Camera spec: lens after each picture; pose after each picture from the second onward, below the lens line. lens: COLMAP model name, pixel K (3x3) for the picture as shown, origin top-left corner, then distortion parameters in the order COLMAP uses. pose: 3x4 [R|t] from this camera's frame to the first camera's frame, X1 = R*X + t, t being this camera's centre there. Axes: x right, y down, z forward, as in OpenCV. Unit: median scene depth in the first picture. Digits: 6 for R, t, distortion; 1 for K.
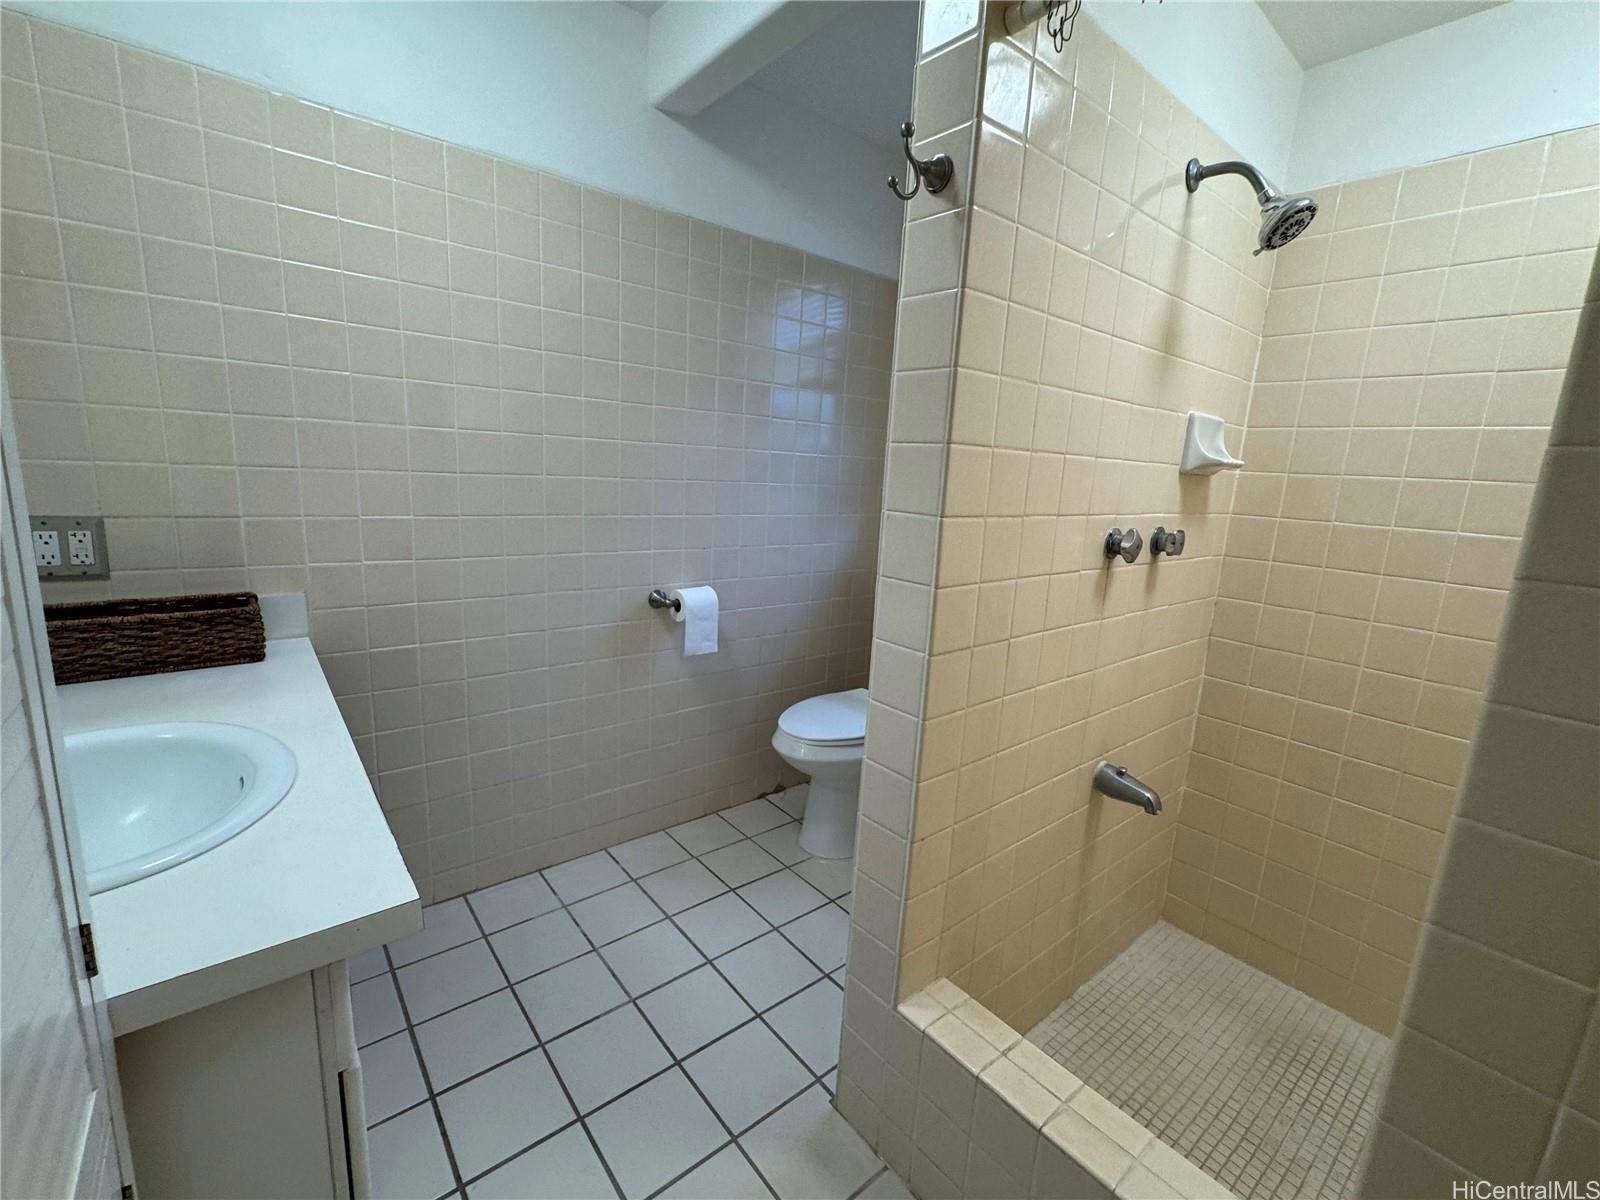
lens RADIAL K [[682.6, 0, 800.0], [0, 682.6, 600.0], [0, 0, 1]] dist [-0.002125, -0.000526]
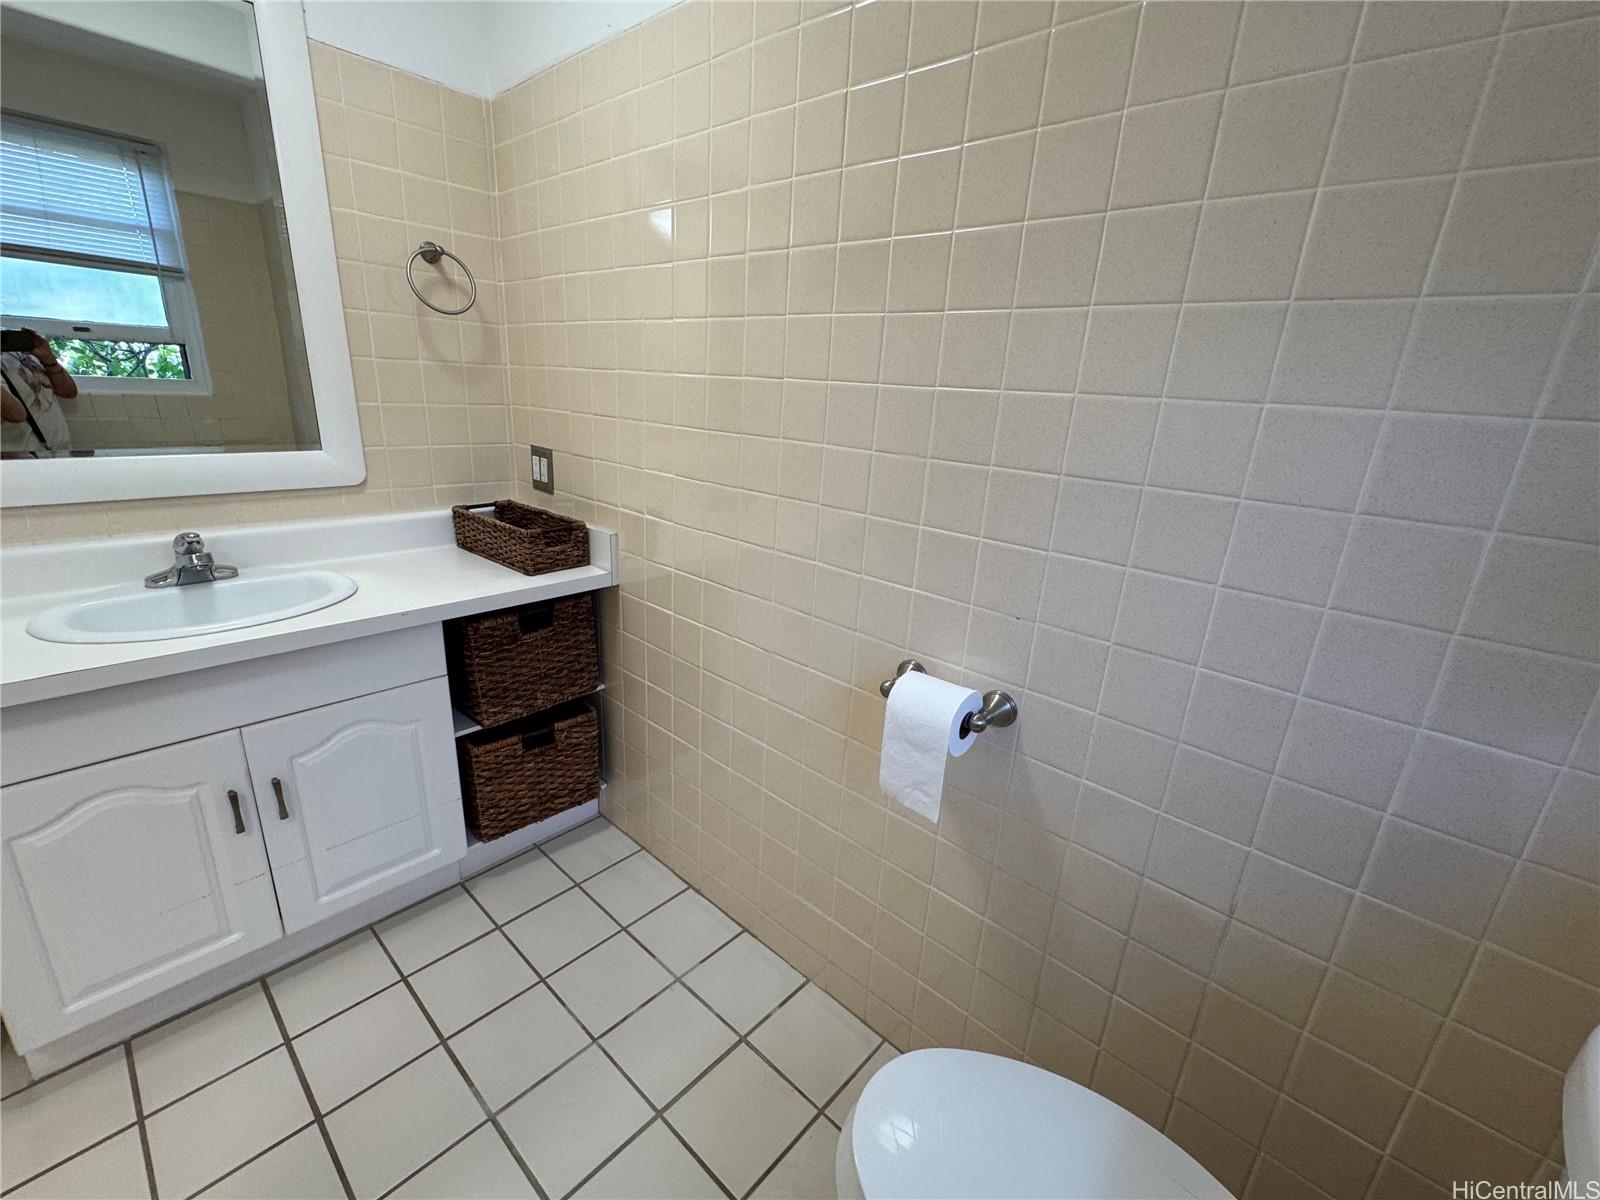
lens RADIAL K [[682.6, 0, 800.0], [0, 682.6, 600.0], [0, 0, 1]] dist [-0.002125, -0.000526]
pose [[0.147094, 0.252230, -0.956422, 0.375695], [-0.238867, 0.947379, 0.213109, -0.200786], [0.959847, 0.197111, 0.199603, 1.019178]]
